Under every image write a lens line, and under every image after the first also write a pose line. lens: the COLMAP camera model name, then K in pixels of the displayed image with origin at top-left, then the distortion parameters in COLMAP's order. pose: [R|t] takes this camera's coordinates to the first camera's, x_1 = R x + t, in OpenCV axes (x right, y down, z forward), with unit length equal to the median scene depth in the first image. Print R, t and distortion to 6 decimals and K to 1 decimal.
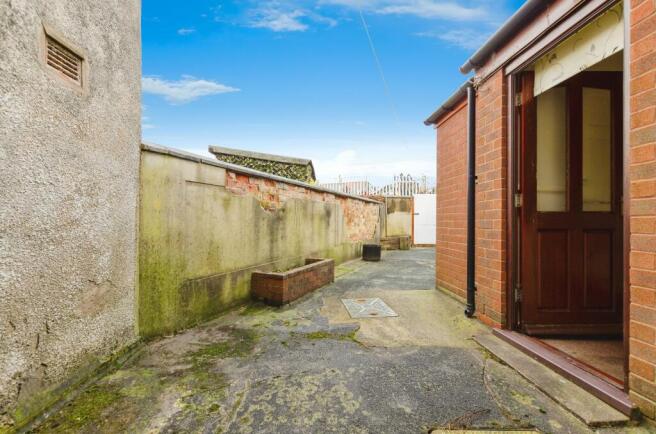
lens RADIAL K [[290.0, 0, 327.8], [0, 290.0, 219.4], [0, 0, 1]] dist [0.007225, -0.000118]
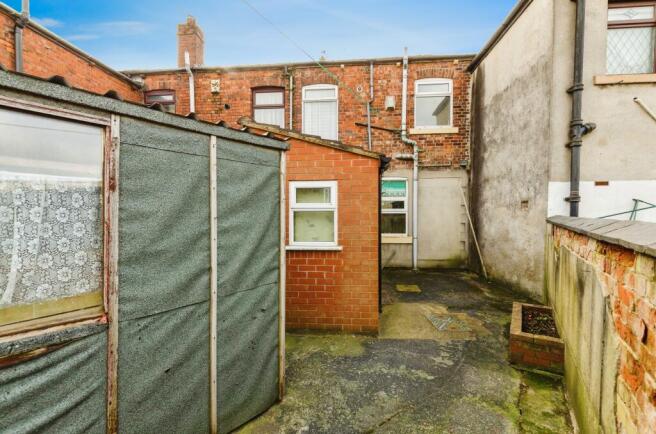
lens RADIAL K [[290.0, 0, 327.8], [0, 290.0, 219.4], [0, 0, 1]] dist [0.007225, -0.000118]
pose [[-0.989144, -0.009353, 0.146651, 0.743629], [-0.007206, 0.999859, 0.015164, -0.294534], [-0.146772, 0.013943, -0.989072, 3.670014]]
